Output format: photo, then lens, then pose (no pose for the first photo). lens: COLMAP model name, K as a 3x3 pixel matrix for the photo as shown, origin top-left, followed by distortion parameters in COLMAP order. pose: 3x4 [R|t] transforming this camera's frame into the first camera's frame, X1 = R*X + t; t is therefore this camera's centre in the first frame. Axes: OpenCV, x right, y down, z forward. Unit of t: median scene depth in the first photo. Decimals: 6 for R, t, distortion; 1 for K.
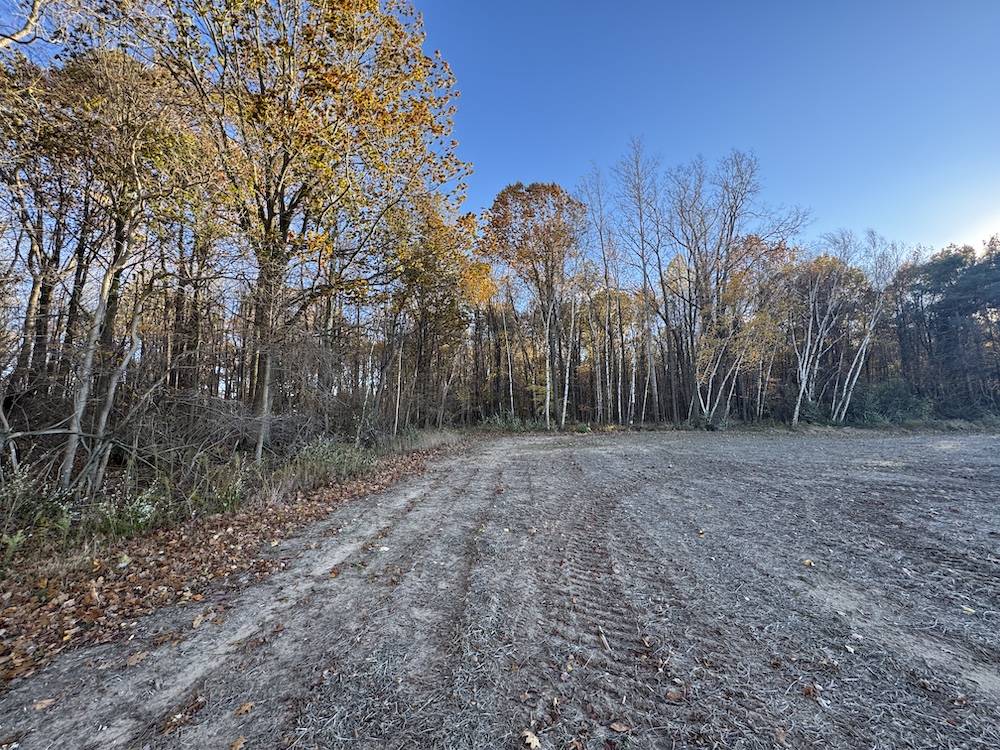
lens RADIAL K [[400.6, 0, 500.0], [0, 400.6, 375.0], [0, 0, 1]] dist [-0.000203, -0.000010]
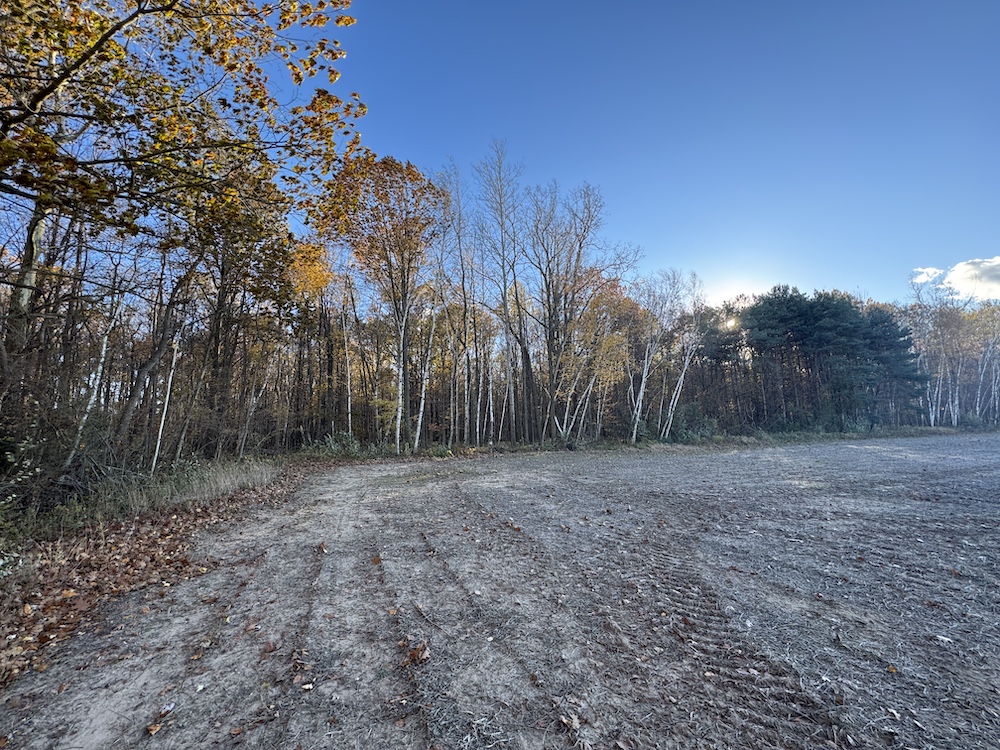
lens RADIAL K [[405.0, 0, 498.9], [0, 405.0, 381.6], [0, 0, 1]] dist [0.023948, -0.000011]
pose [[0.918464, 0.042589, 0.393206, -0.019786], [-0.029607, 0.998800, -0.039024, 0.014276], [-0.394396, 0.024200, 0.918622, 0.147439]]
